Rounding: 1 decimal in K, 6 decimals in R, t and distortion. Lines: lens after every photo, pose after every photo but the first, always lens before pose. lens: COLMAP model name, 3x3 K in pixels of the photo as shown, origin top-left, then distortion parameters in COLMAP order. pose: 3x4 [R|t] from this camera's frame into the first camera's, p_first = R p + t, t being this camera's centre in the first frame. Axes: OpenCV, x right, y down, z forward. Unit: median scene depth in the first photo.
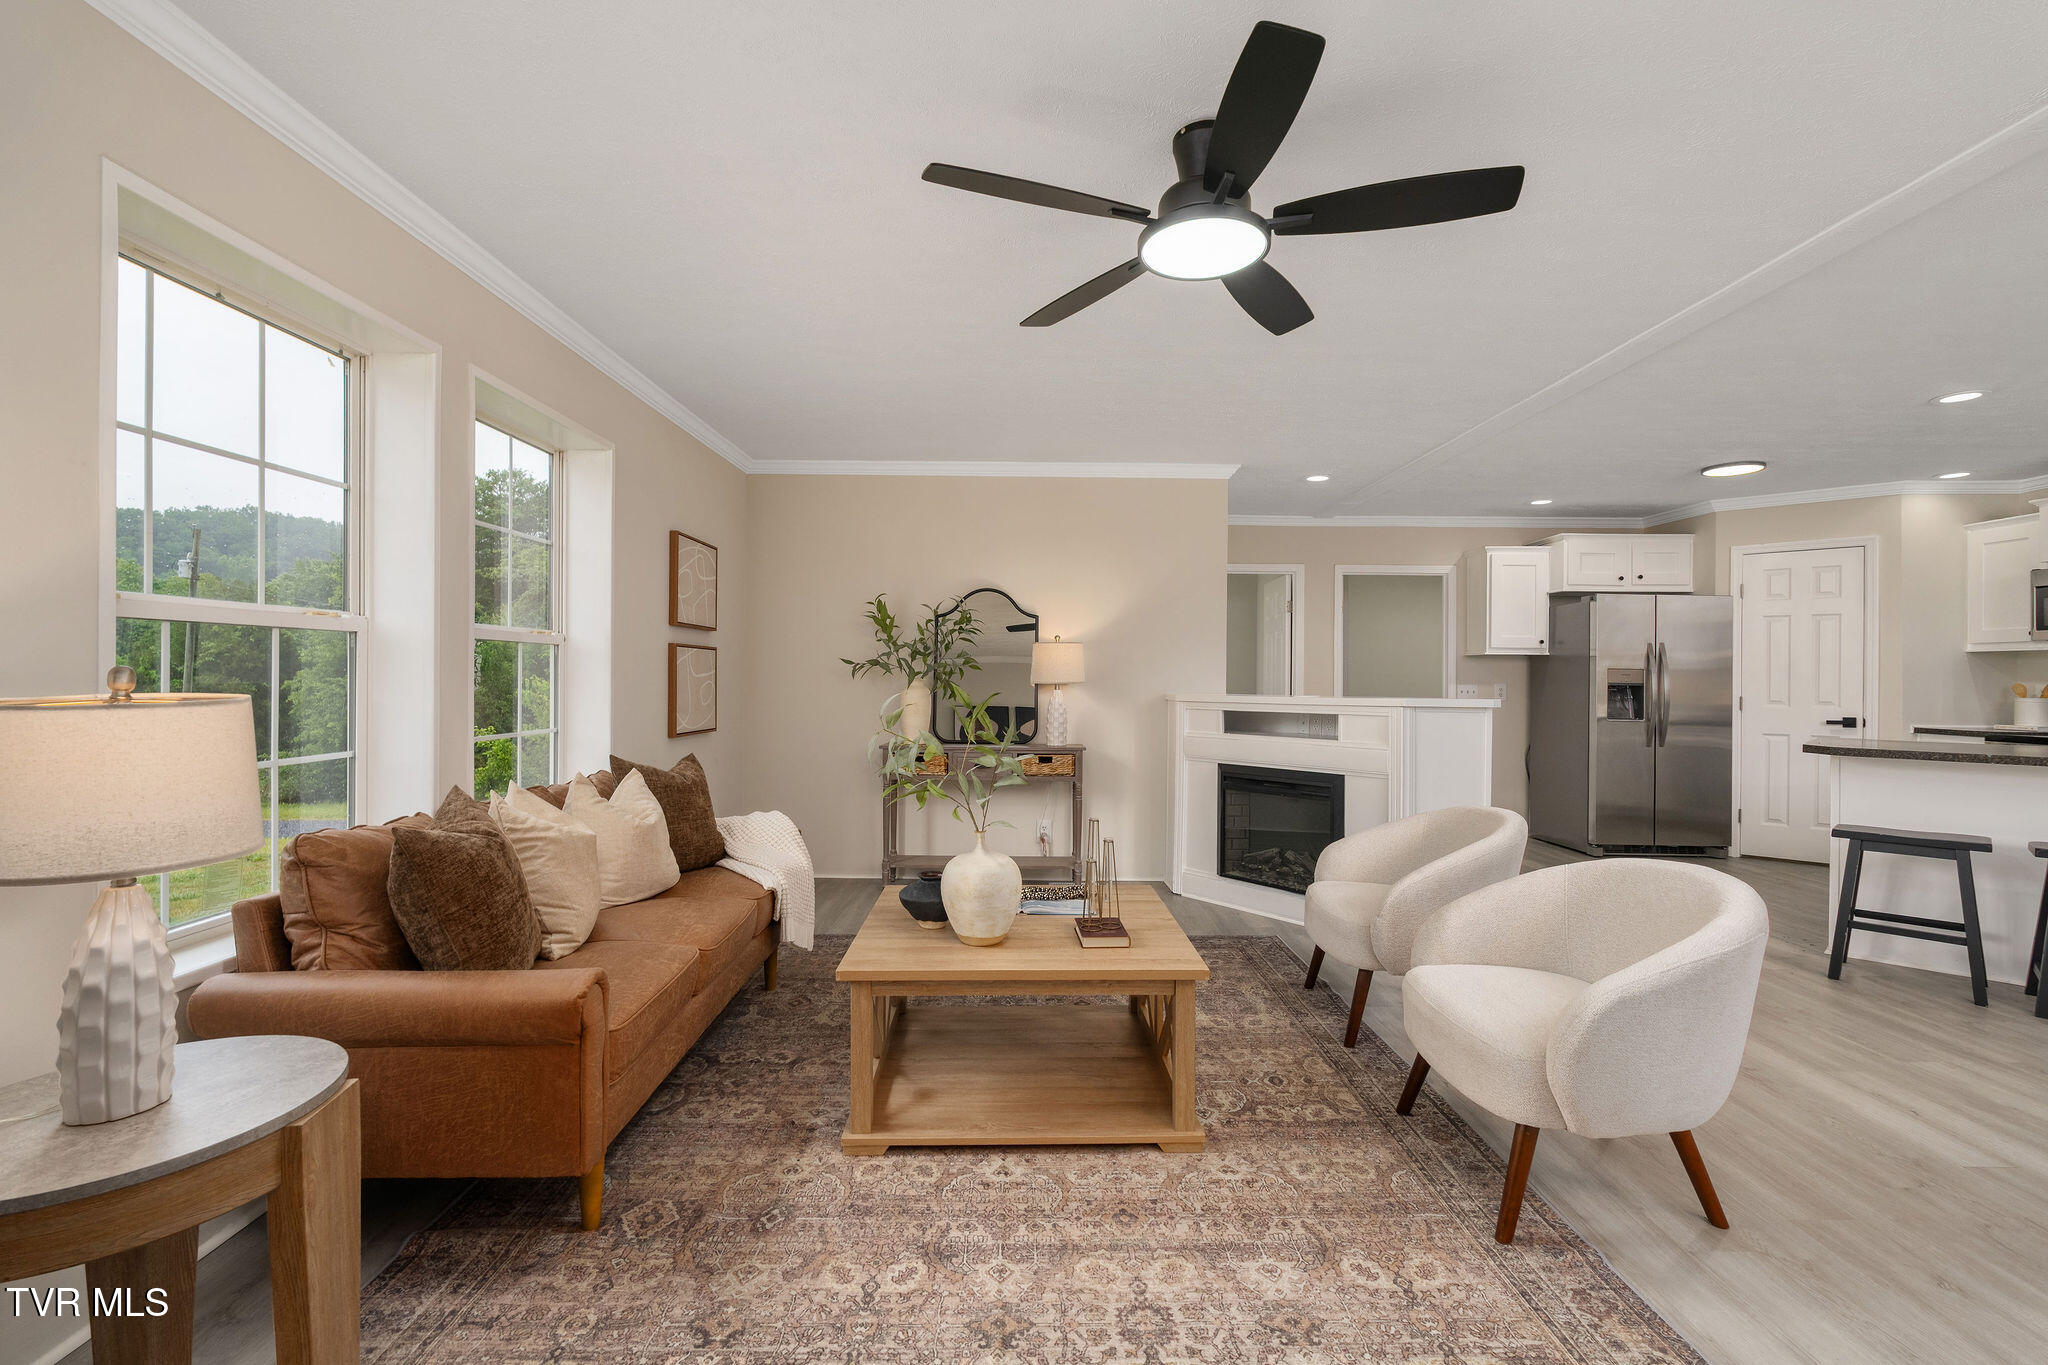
lens RADIAL K [[918.0, 0, 1035.5], [0, 918.0, 690.3], [0, 0, 1]] dist [-0.000607, 0.000698]
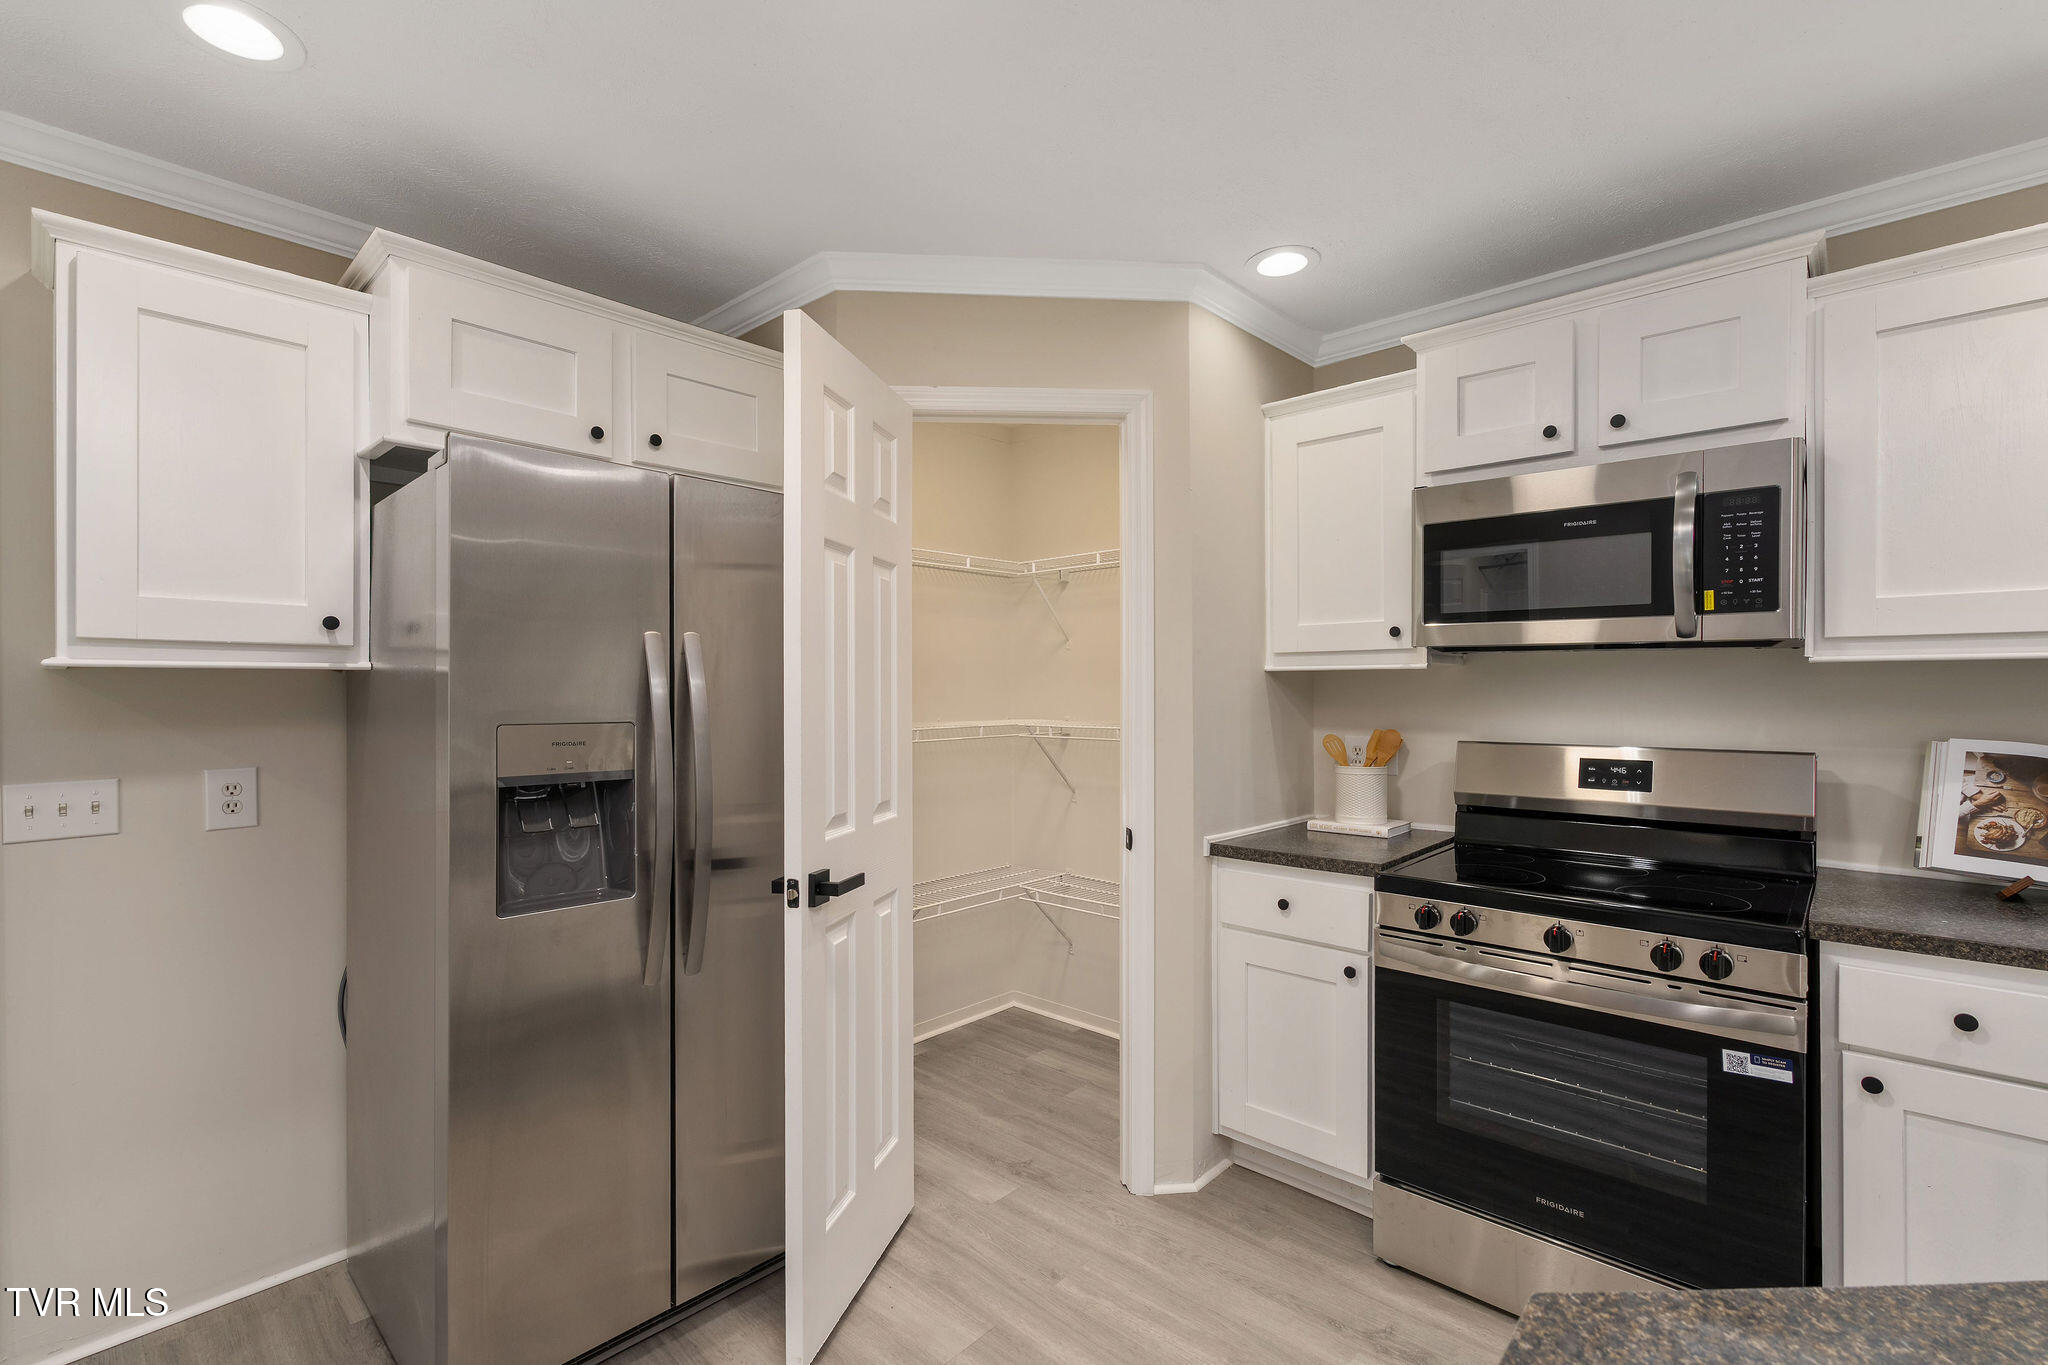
lens RADIAL K [[918.0, 0, 1028.6], [0, 918.0, 690.5], [0, 0, 1]] dist [-0.000607, 0.000698]
pose [[0.706404, -0.008283, 0.707760, 1.452489], [0.015525, 0.999872, -0.003794, -0.079166], [-0.707638, 0.013668, 0.706443, 1.865946]]
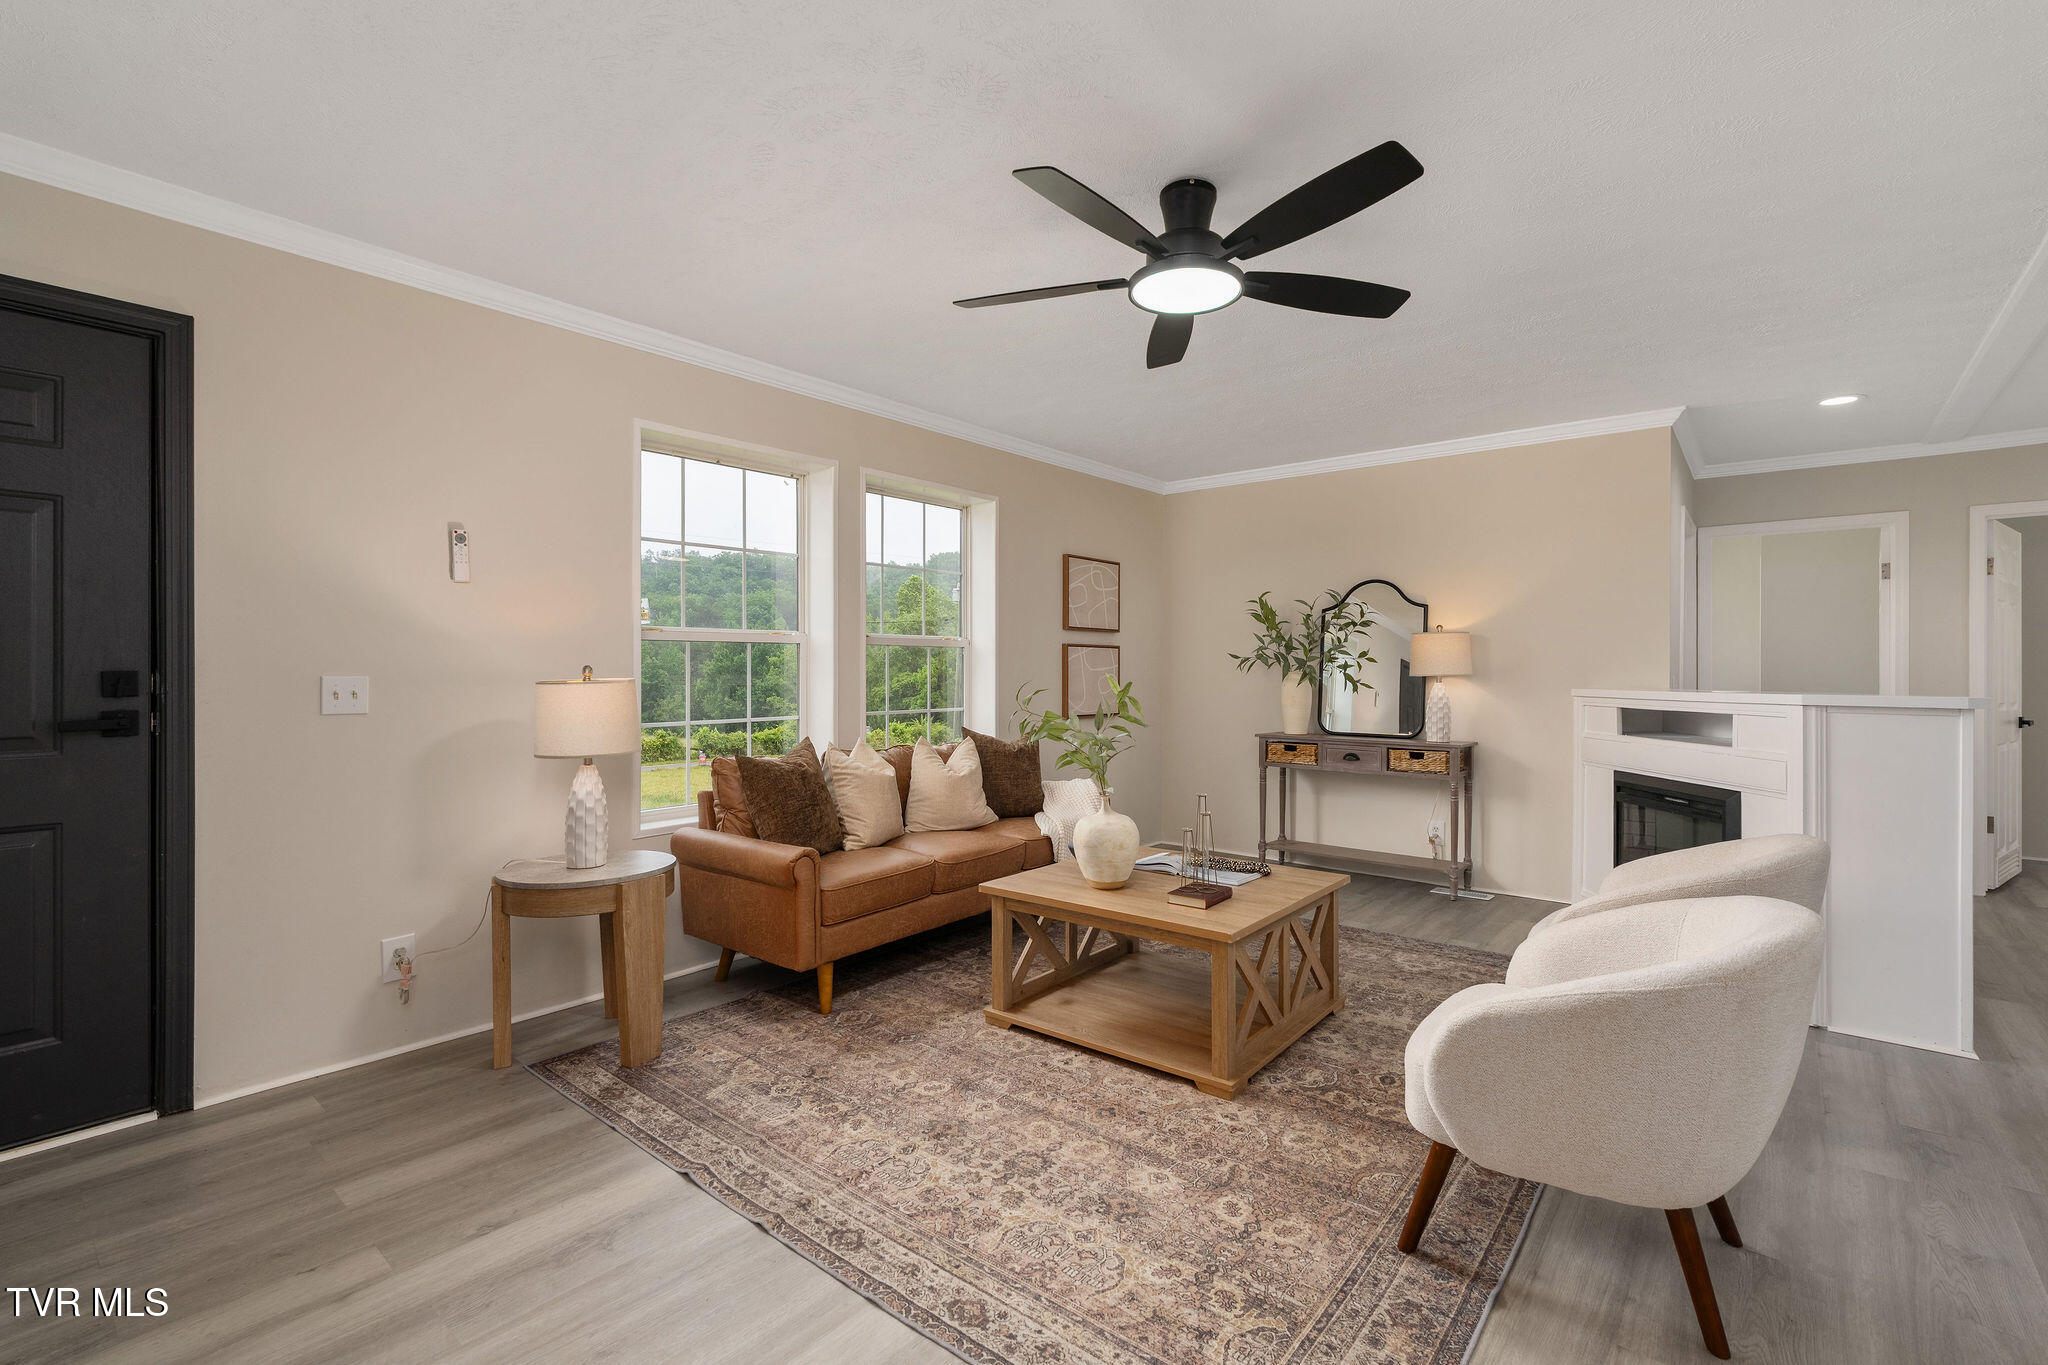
lens RADIAL K [[918.0, 0, 1015.0], [0, 918.0, 688.5], [0, 0, 1]] dist [-0.000607, 0.000698]
pose [[0.758441, 0.008311, -0.651688, 0.643241], [-0.006045, 0.999965, 0.005717, 0.005626], [0.651713, -0.000396, 0.758465, 0.000112]]
